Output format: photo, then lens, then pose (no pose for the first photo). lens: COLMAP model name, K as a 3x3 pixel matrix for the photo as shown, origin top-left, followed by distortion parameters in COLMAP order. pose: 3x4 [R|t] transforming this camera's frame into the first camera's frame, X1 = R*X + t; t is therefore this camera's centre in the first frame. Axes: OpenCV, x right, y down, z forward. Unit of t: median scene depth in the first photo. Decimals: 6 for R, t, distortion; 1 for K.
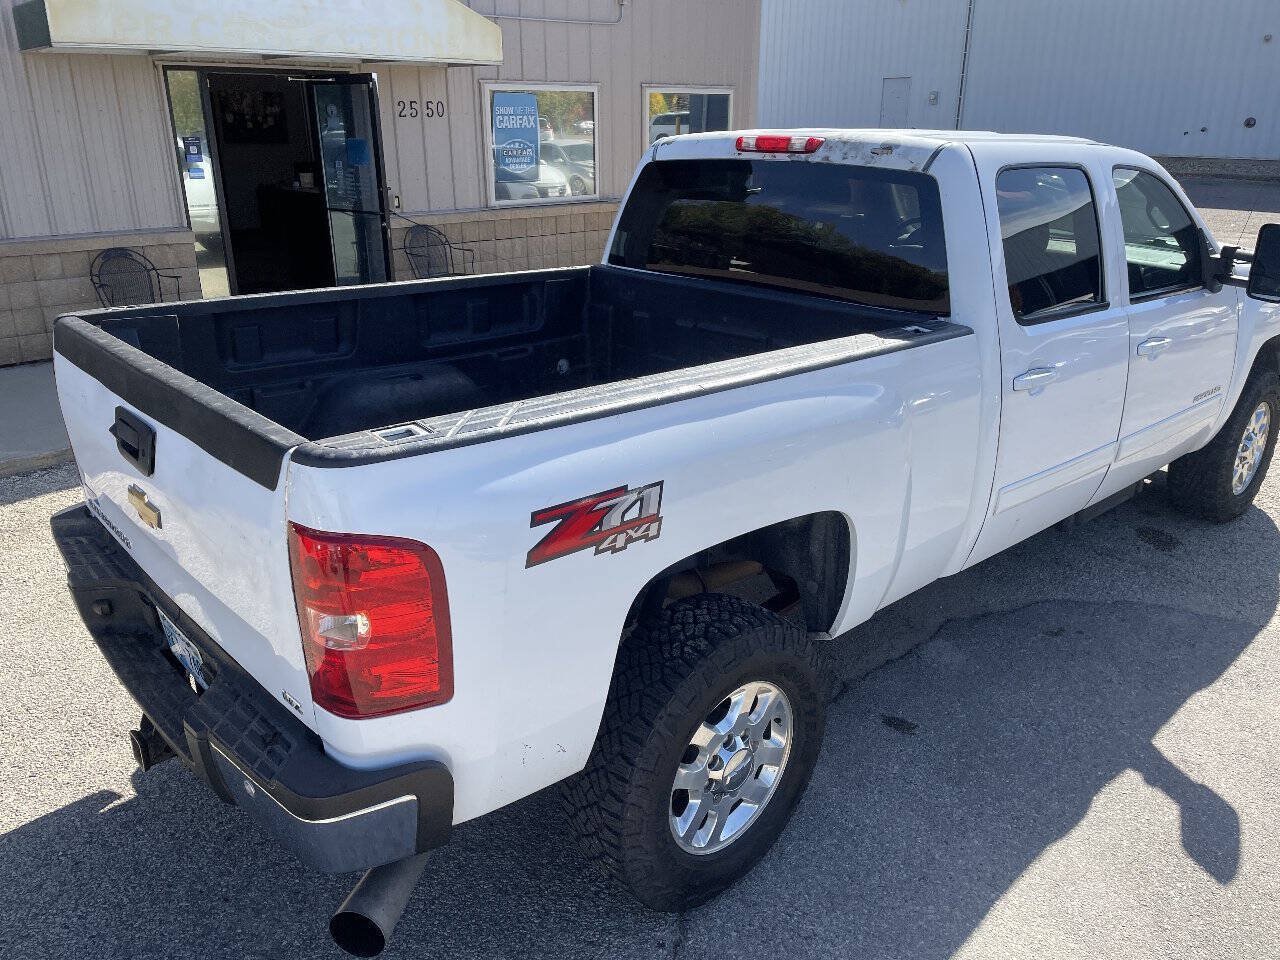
lens RADIAL K [[950.3, 0, 632.6], [0, 950.3, 477.3], [0, 0, 1]] dist [0.085943, -0.105655]
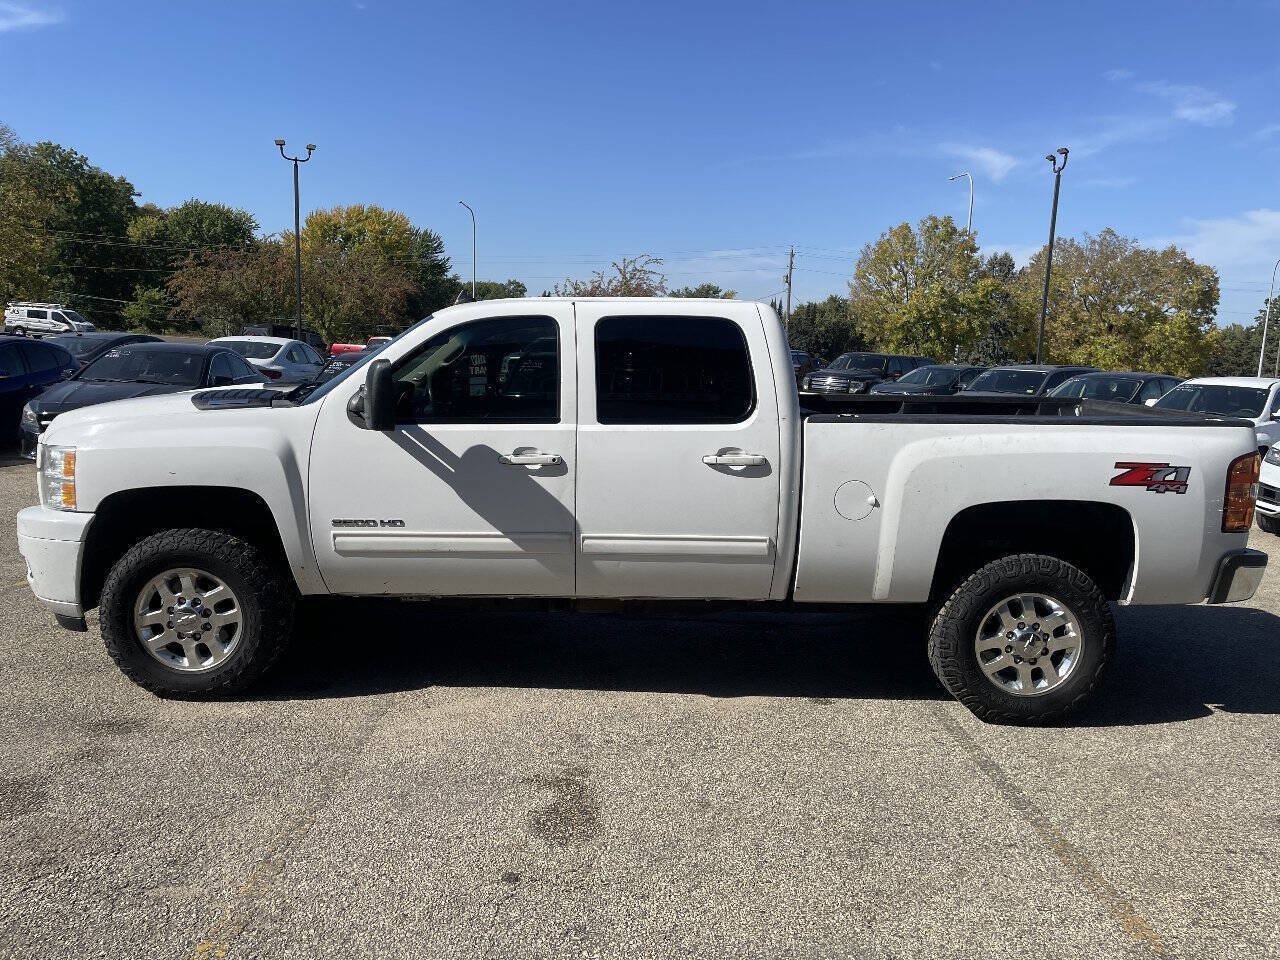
lens RADIAL K [[968.7, 0, 620.4], [0, 968.7, 467.5], [0, 0, 1]] dist [0.087339, -0.108732]
pose [[0.776846, 0.104627, -0.620938, 0.273225], [-0.237476, 0.961965, -0.135014, 0.403769], [0.583194, 0.252343, 0.772145, -0.958368]]
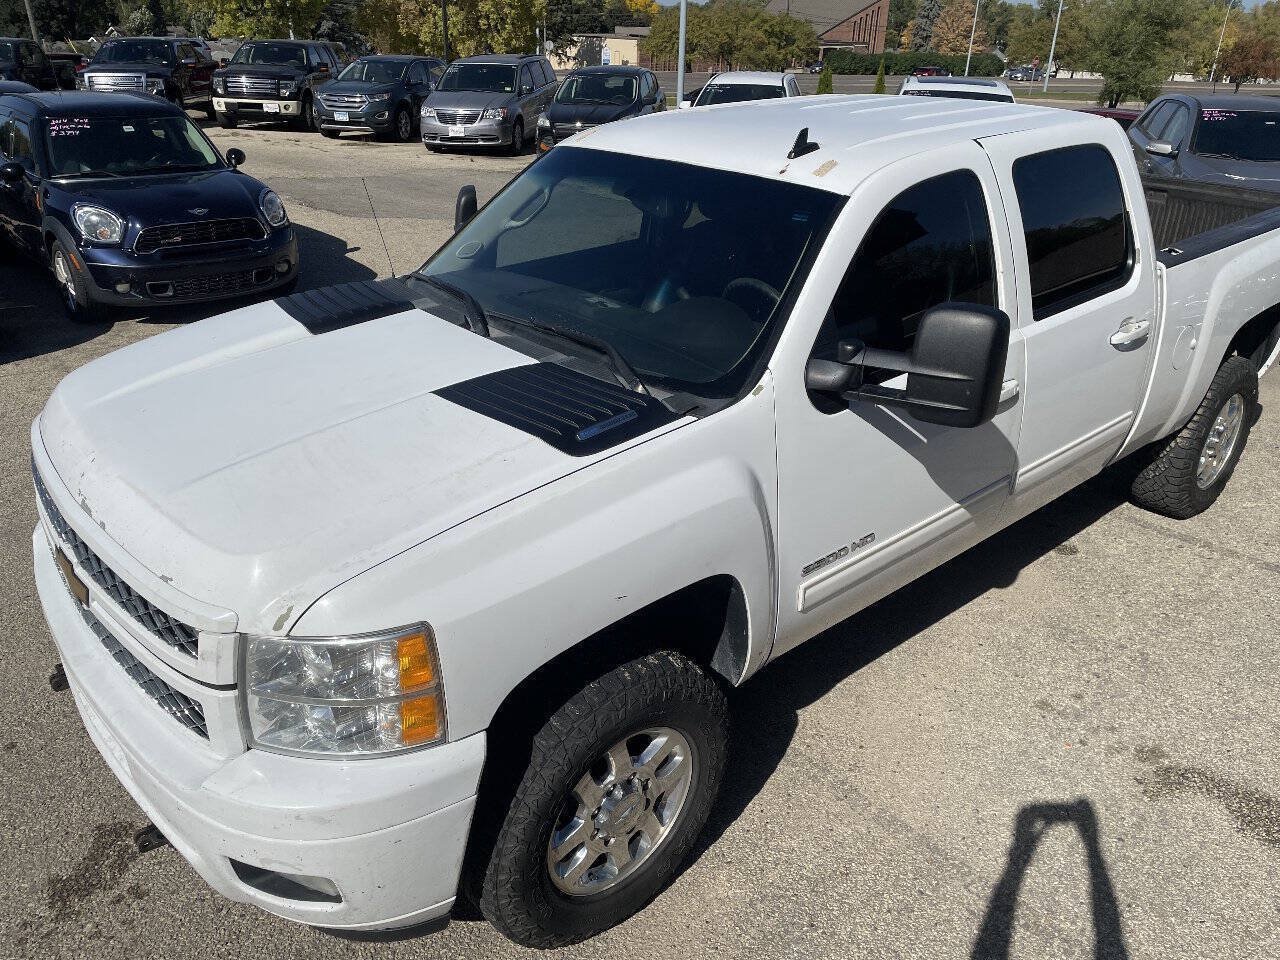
lens RADIAL K [[971.6, 0, 625.4], [0, 971.6, 485.3], [0, 0, 1]] dist [0.083833, -0.108247]
pose [[0.999567, -0.003913, 0.029158, -1.175005], [0.000720, 0.994074, 0.108701, 0.207505], [-0.029411, -0.108633, 0.993647, -0.939078]]
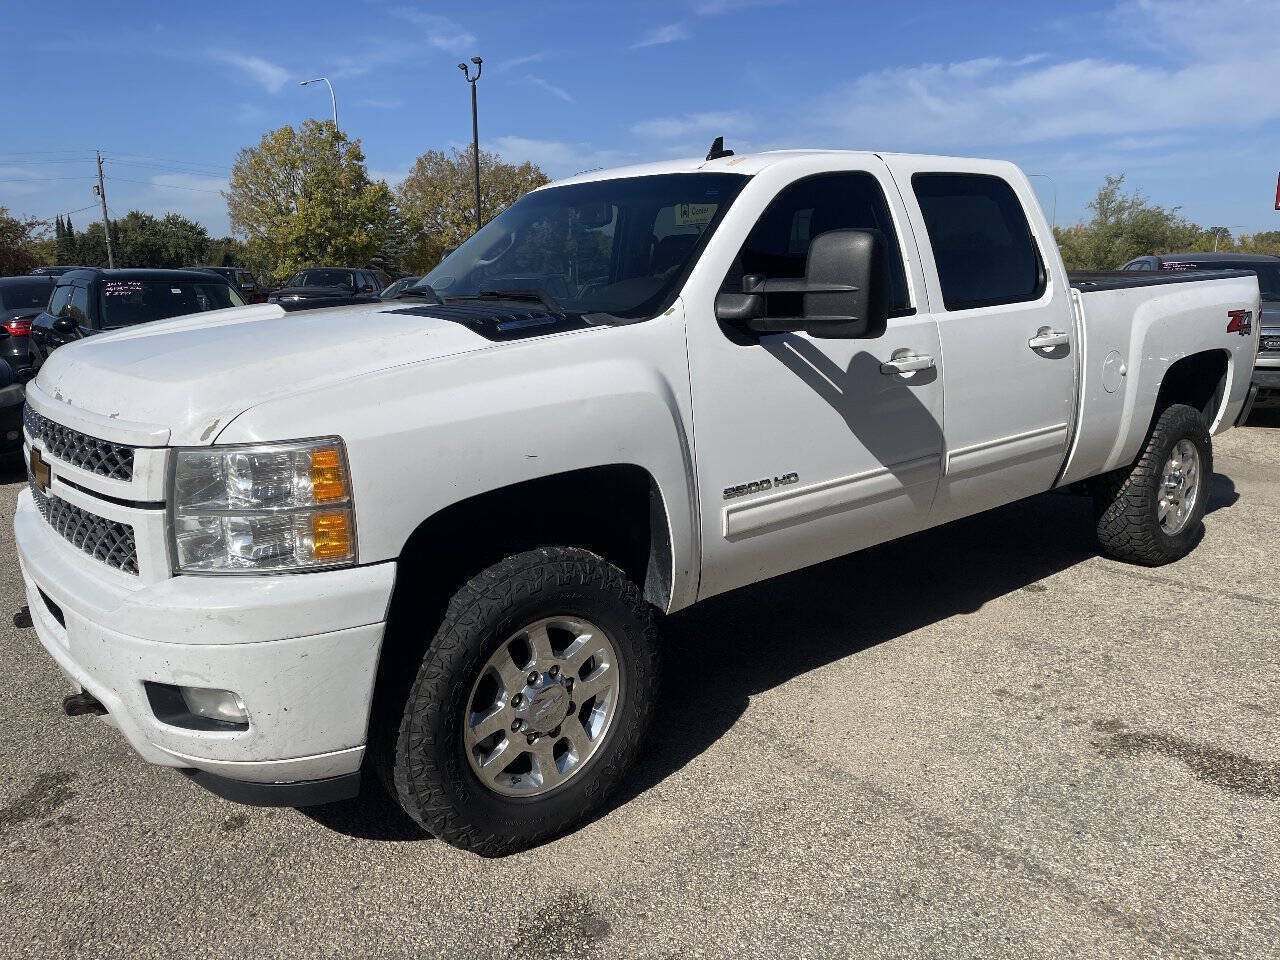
lens RADIAL K [[968.7, 0, 620.4], [0, 968.7, 467.5], [0, 0, 1]] dist [0.087339, -0.108732]
pose [[0.999886, -0.013524, -0.006773, -1.078481], [0.012494, 0.990899, -0.134025, 0.489562], [0.008524, 0.133925, 0.990955, -1.002564]]
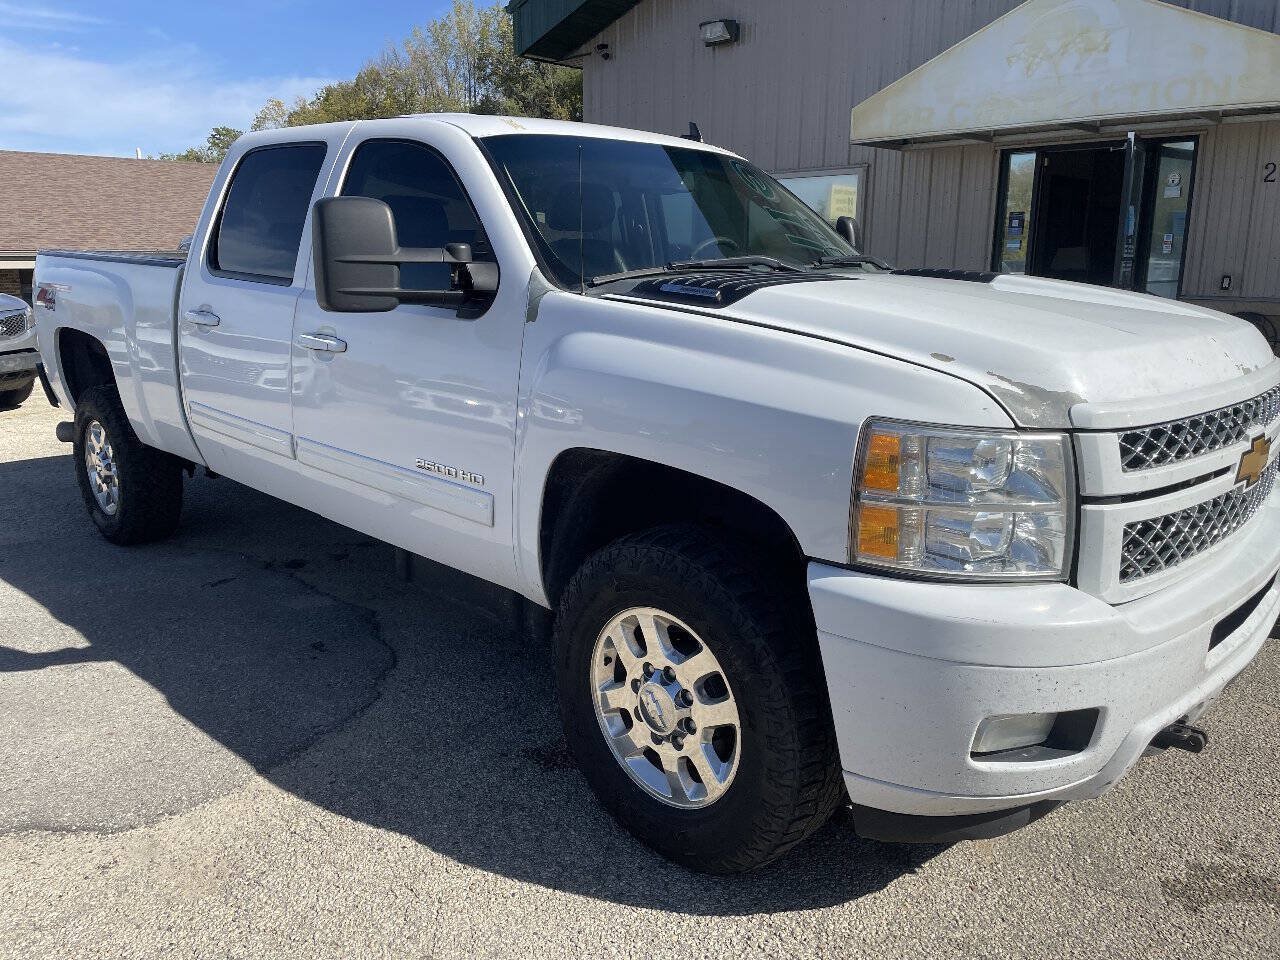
lens RADIAL K [[950.3, 0, 632.6], [0, 950.3, 477.3], [0, 0, 1]] dist [0.085943, -0.105655]
pose [[0.065804, 0.224864, -0.972166, 1.717052], [-0.351637, 0.917002, 0.188303, -0.343829], [0.933821, 0.329458, 0.139413, 1.439263]]
